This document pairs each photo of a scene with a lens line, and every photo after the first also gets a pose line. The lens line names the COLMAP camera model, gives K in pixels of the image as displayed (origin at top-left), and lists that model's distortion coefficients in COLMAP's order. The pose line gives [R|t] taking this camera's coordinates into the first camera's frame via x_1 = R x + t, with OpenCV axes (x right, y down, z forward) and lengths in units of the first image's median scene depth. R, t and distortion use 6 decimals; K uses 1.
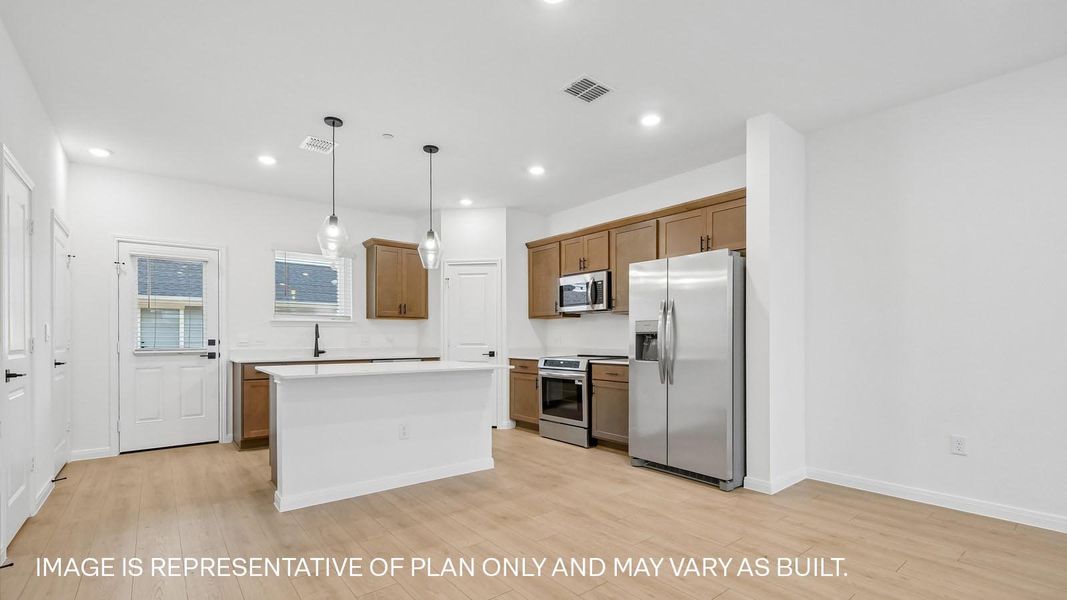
lens RADIAL K [[464.6, 0, 529.0], [0, 464.6, 337.4], [0, 0, 1]] dist [-0.000860, -0.000087]
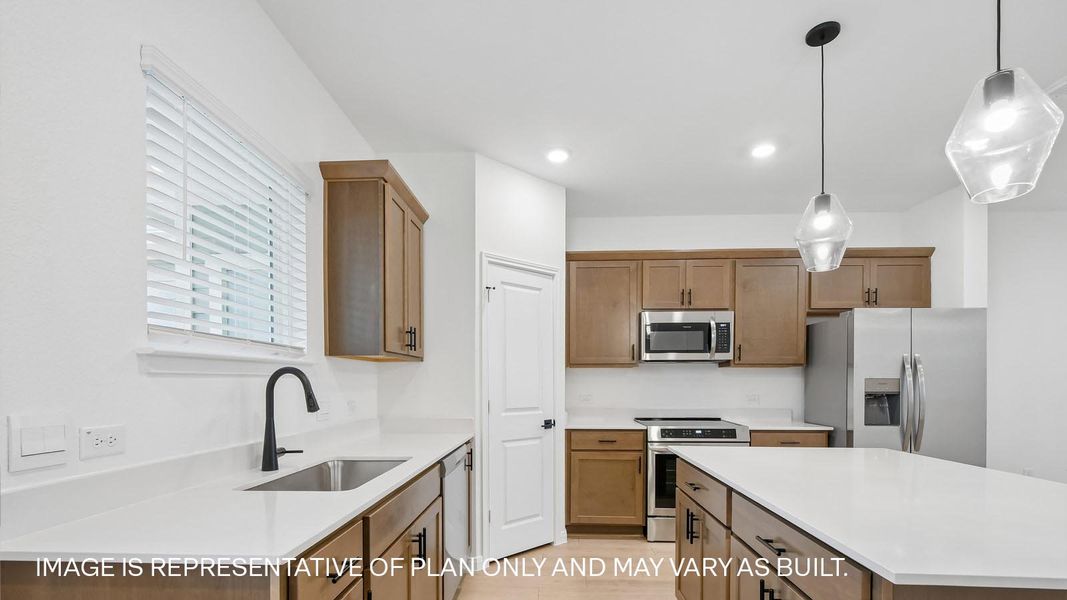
lens RADIAL K [[472.7, 0, 530.8], [0, 472.7, 386.1], [0, 0, 1]] dist [0.001666, -0.000058]
pose [[0.665797, -0.004967, 0.746117, -0.658845], [-0.001793, 0.999964, 0.008256, -0.022649], [-0.746131, -0.006835, 0.665764, 0.726184]]
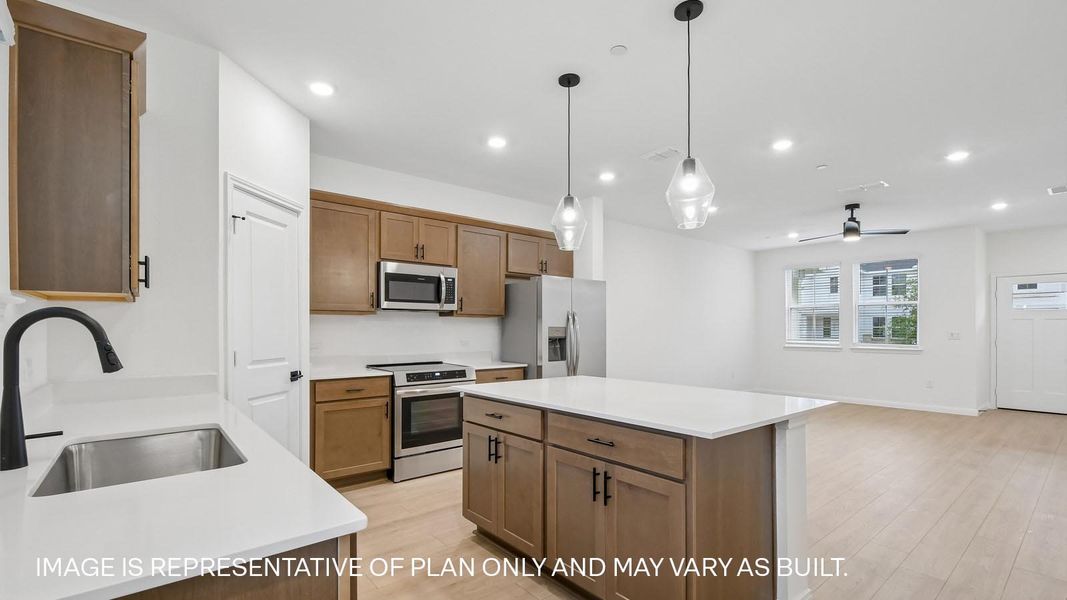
lens RADIAL K [[468.4, 0, 529.2], [0, 468.4, 329.0], [0, 0, 1]] dist [-0.000800, -0.000138]
pose [[-0.005890, 0.003008, 0.999978, -0.752277], [-0.000670, 0.999995, -0.003012, -0.021950], [-0.999982, -0.000688, -0.005887, 0.868210]]
